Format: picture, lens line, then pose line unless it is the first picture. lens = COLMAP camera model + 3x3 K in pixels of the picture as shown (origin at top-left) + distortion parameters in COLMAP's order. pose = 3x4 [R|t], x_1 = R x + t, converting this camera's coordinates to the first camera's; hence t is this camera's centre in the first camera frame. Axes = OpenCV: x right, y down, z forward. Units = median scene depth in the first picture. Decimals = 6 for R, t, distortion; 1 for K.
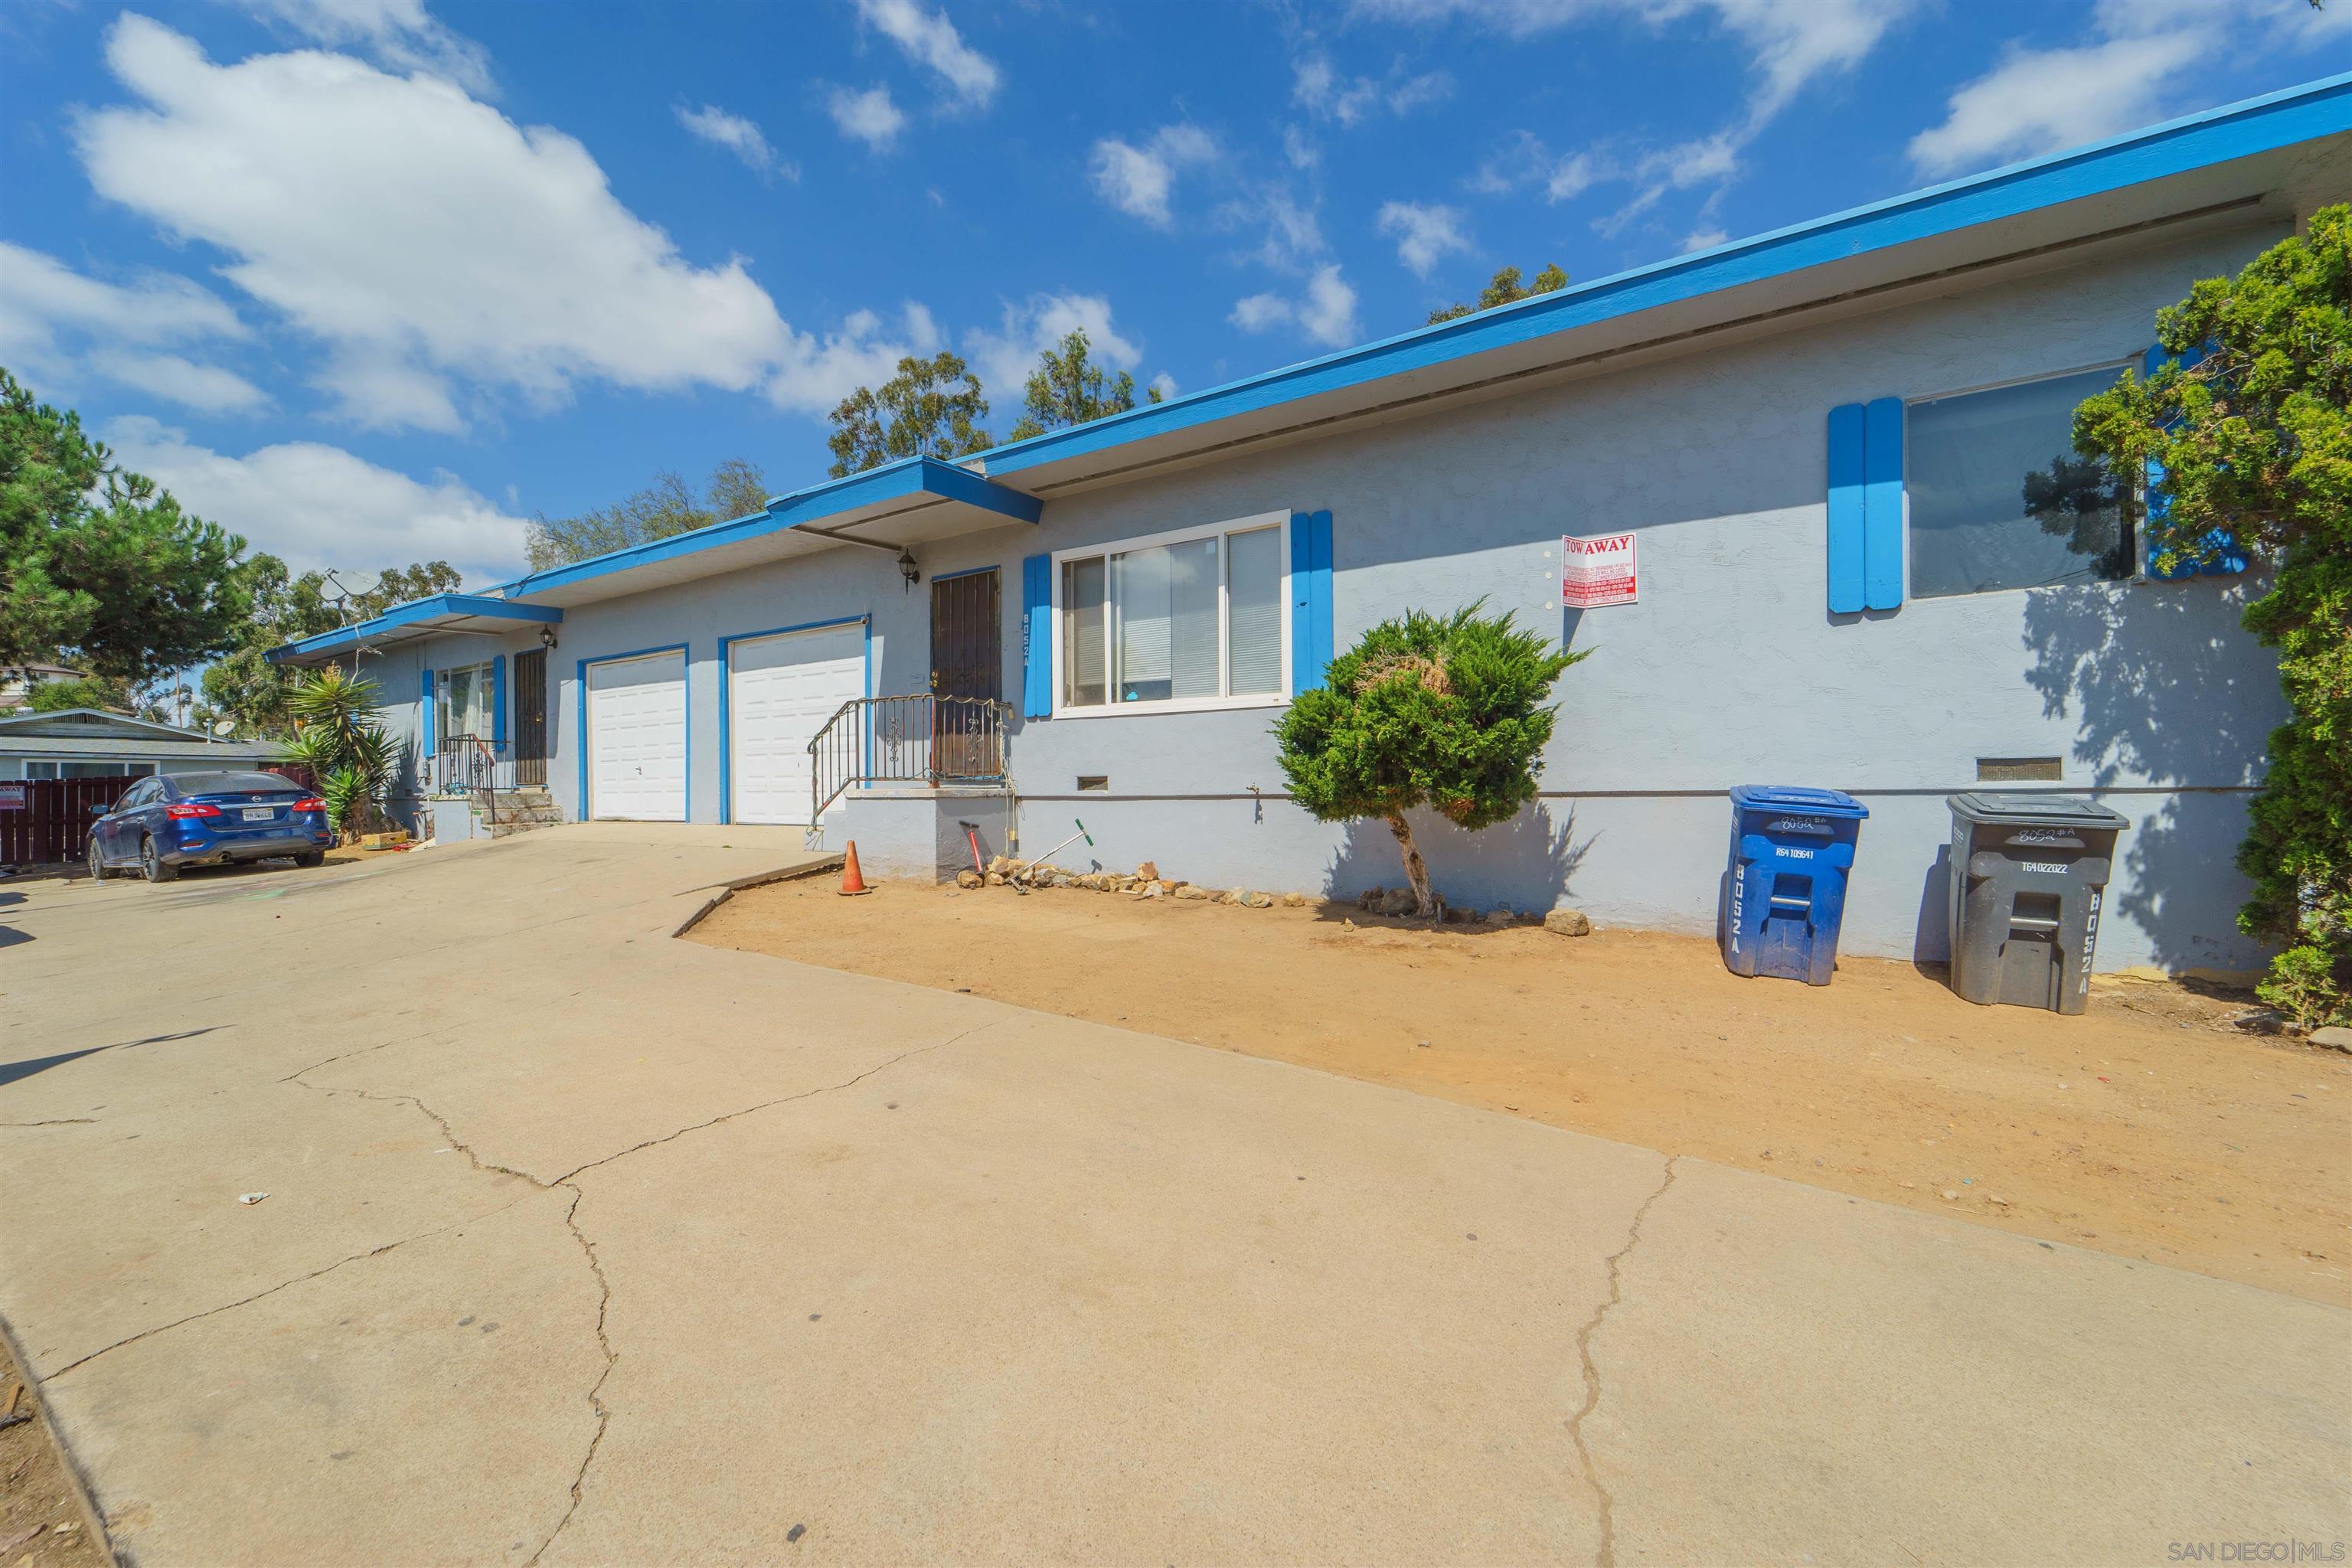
lens RADIAL K [[944.2, 0, 1179.3], [0, 944.2, 789.1], [0, 0, 1]] dist [0.001331, -0.000159]
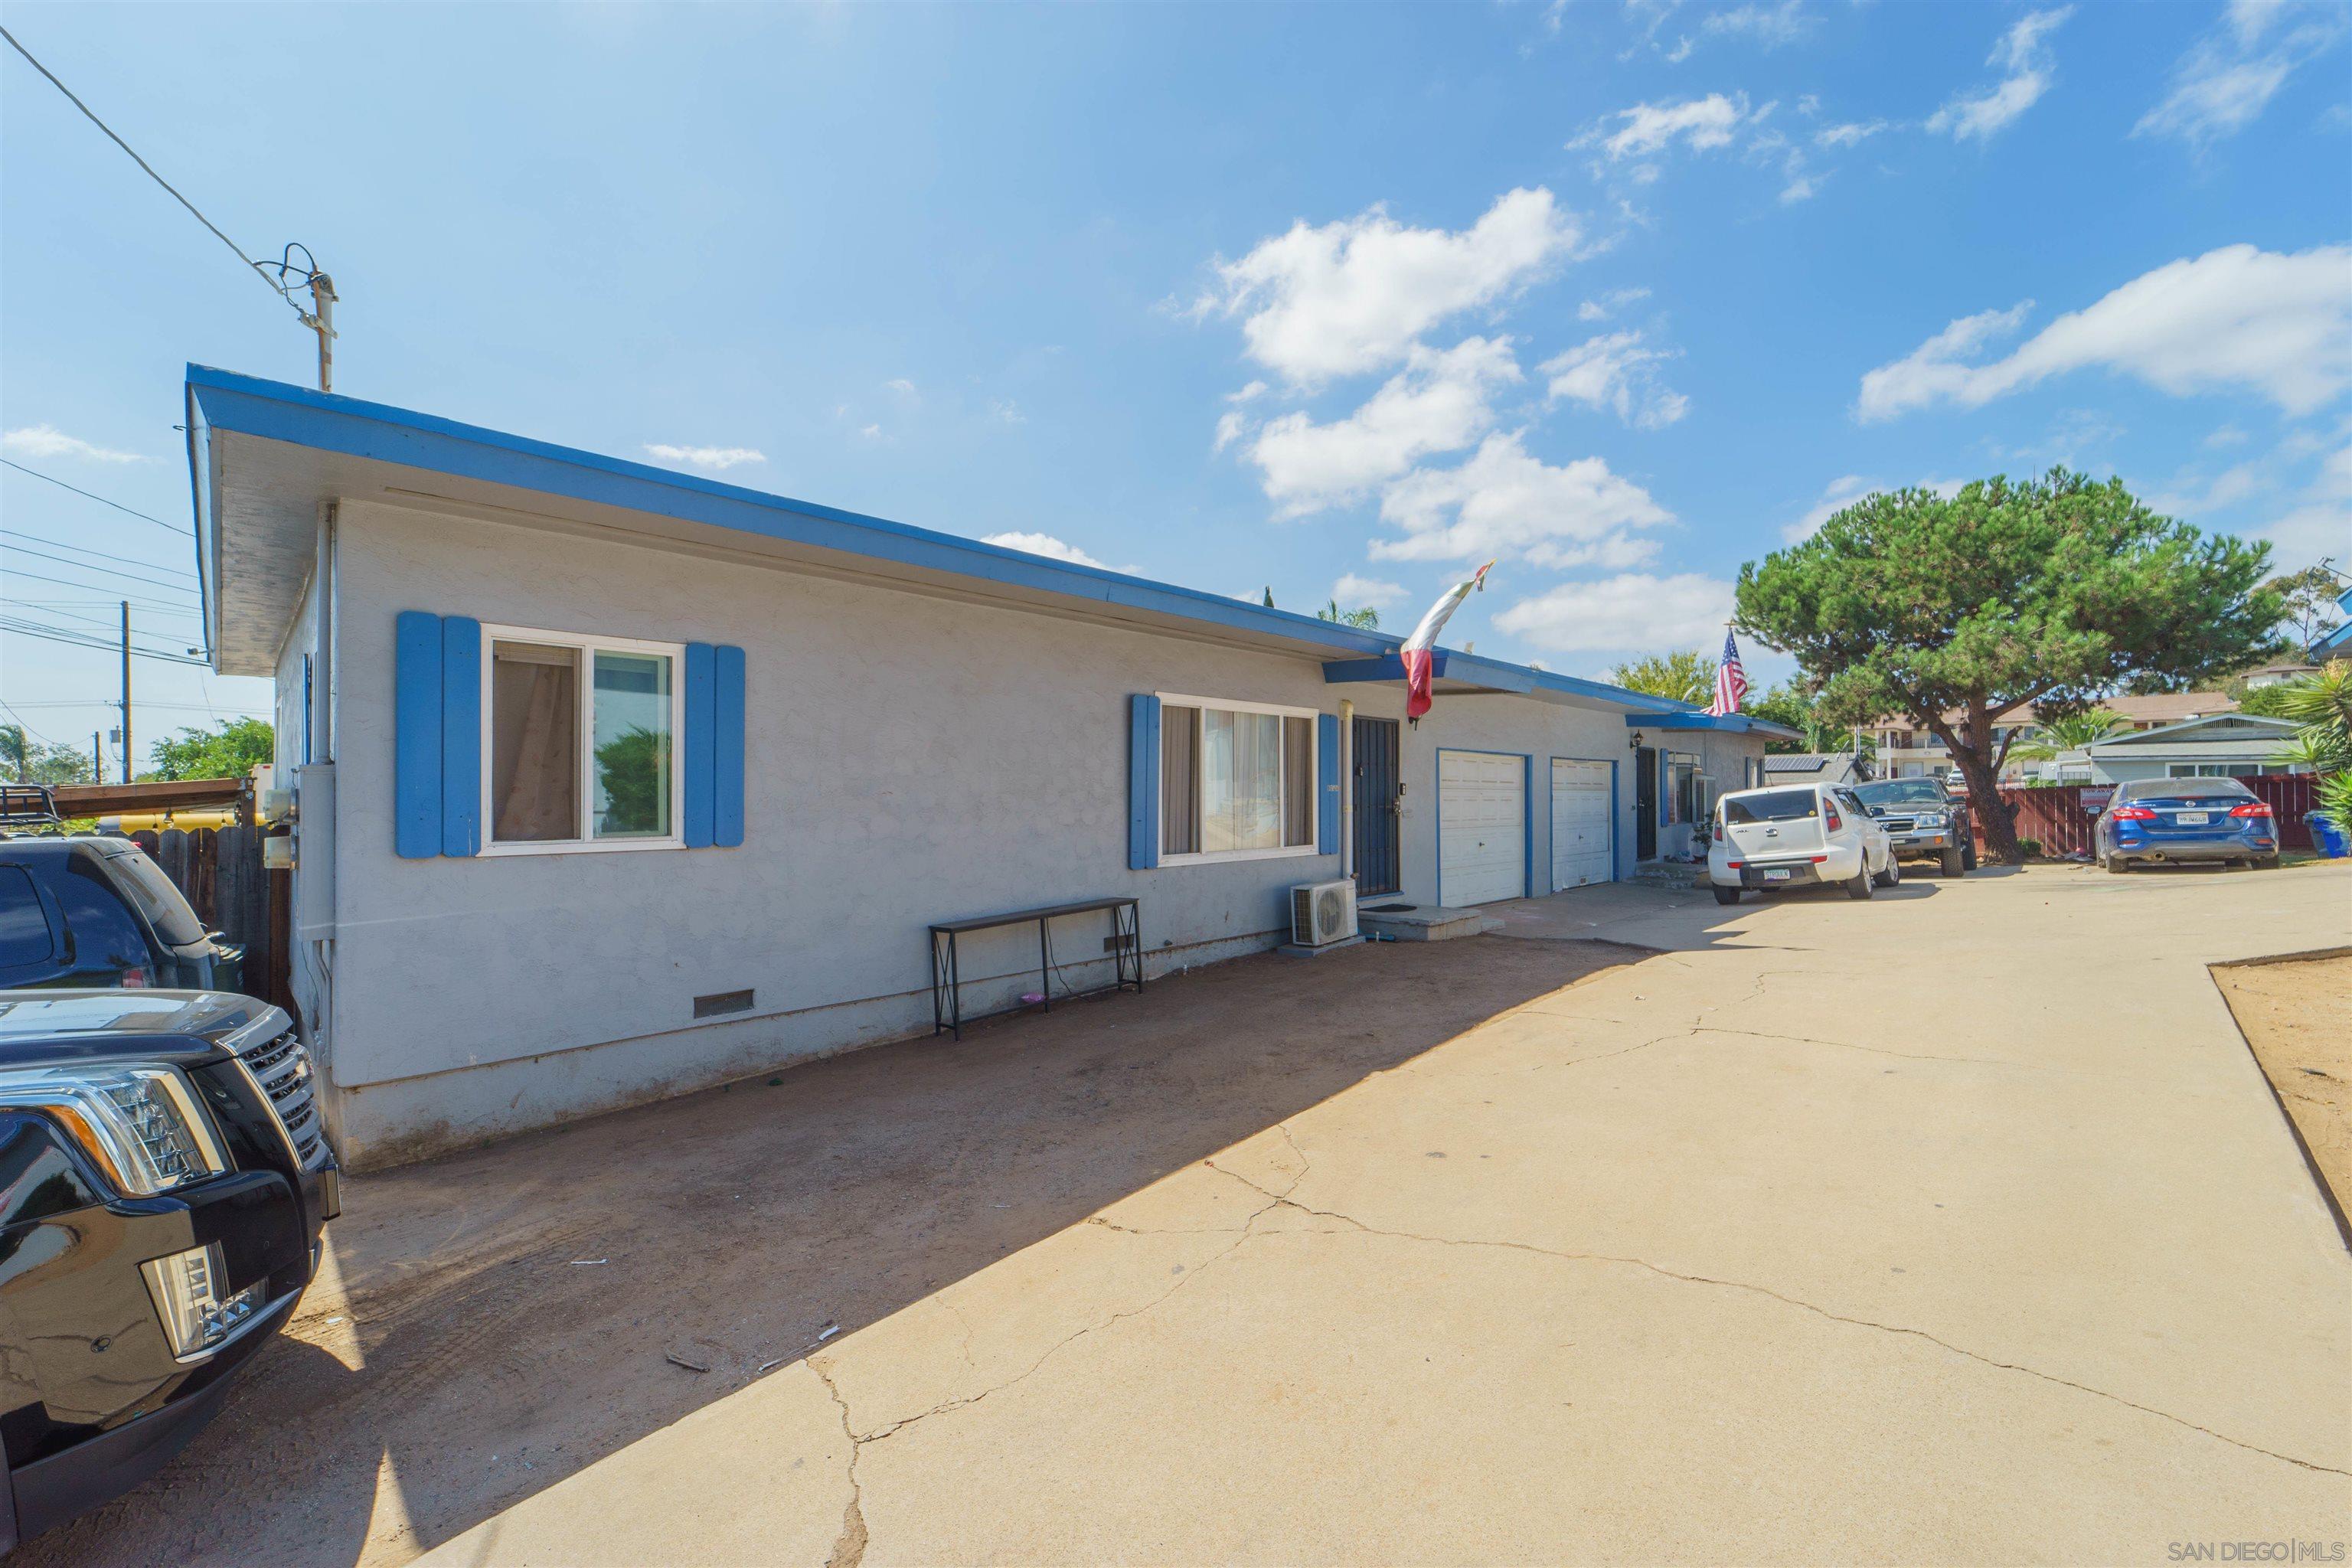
lens RADIAL K [[944.2, 0, 1179.3], [0, 944.2, 789.1], [0, 0, 1]] dist [0.001331, -0.000159]
pose [[-0.193191, 0.004836, -0.981149, 0.272305], [0.000684, 0.999988, 0.004795, -0.011702], [0.981161, 0.000256, -0.193193, 0.077017]]
